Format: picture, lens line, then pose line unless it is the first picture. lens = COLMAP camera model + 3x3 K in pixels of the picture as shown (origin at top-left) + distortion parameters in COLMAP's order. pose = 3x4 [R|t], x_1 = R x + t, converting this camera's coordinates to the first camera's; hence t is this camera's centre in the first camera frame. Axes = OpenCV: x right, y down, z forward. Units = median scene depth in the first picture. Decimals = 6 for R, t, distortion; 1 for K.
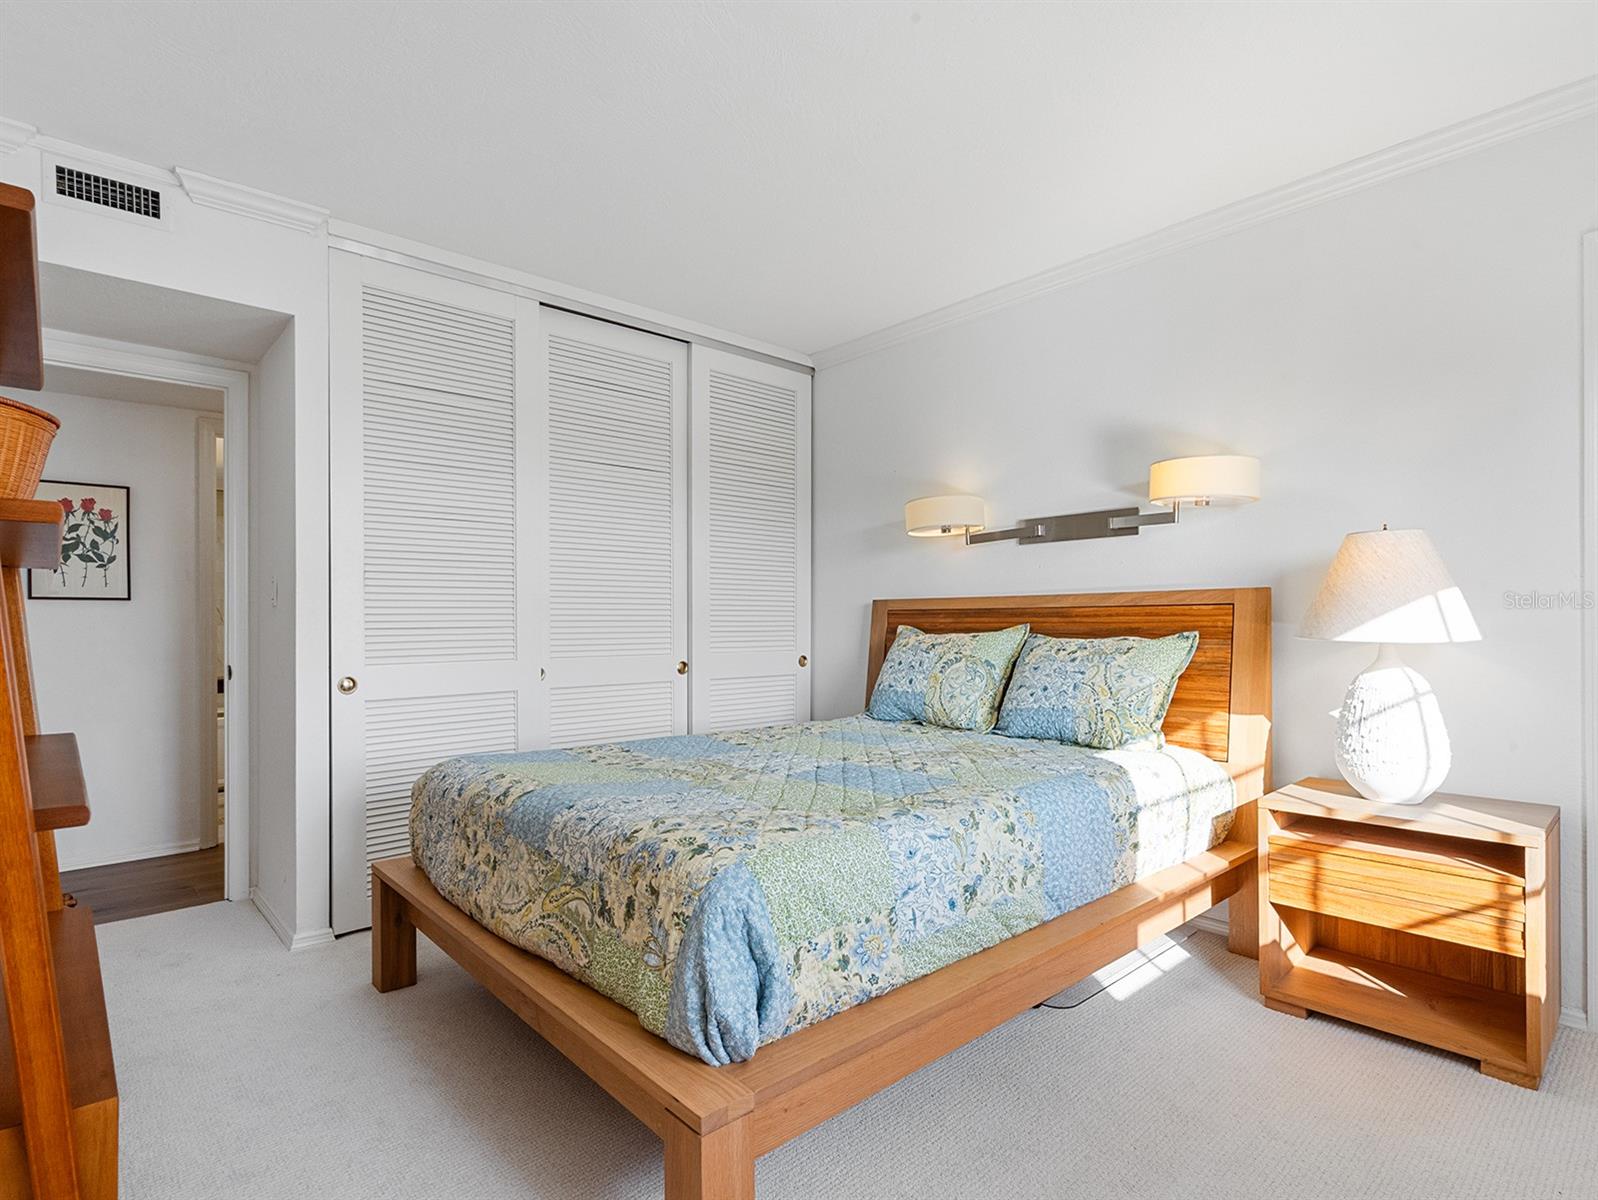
lens RADIAL K [[820.1, 0, 791.5], [0, 820.1, 603.6], [0, 0, 1]] dist [-0.003735, 0.006801]
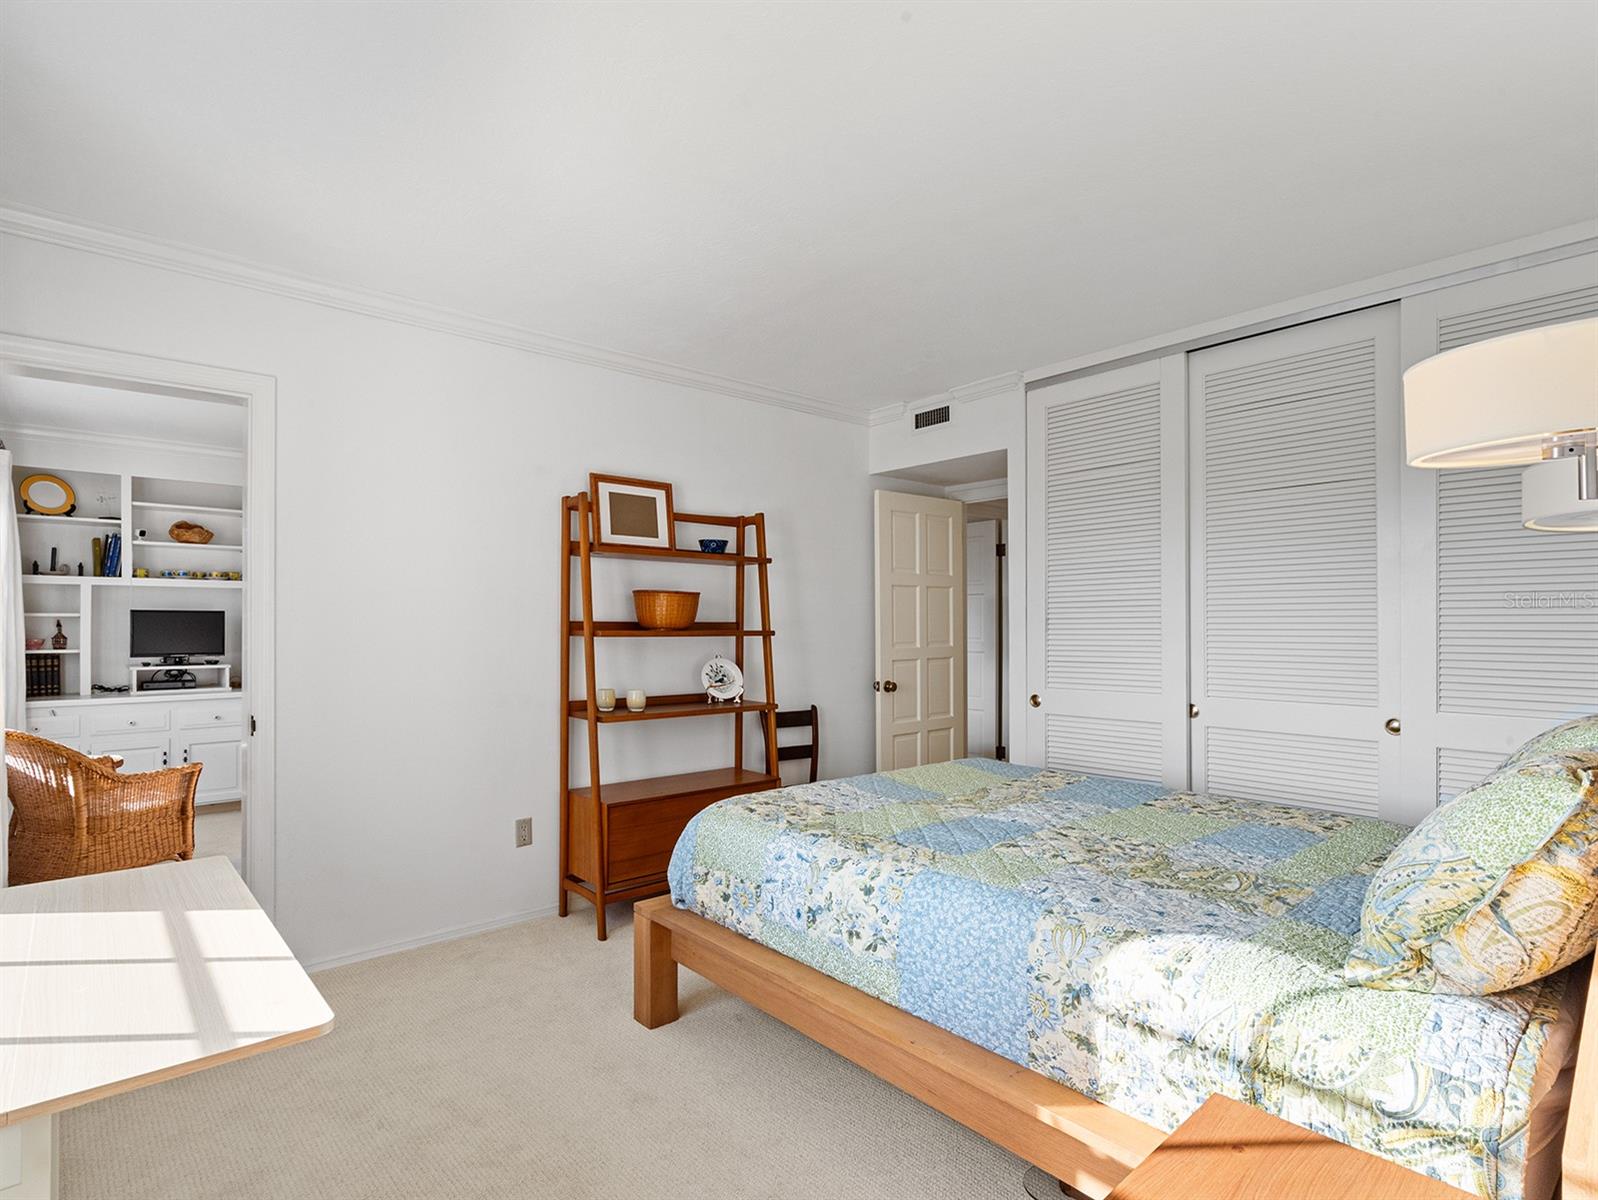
lens RADIAL K [[820.1, 0, 791.5], [0, 820.1, 603.6], [0, 0, 1]] dist [-0.003735, 0.006801]
pose [[0.000380, -0.022163, -0.999754, 1.452063], [0.021022, 0.999534, -0.022150, -0.076808], [0.999779, -0.021008, 0.000846, 0.999361]]
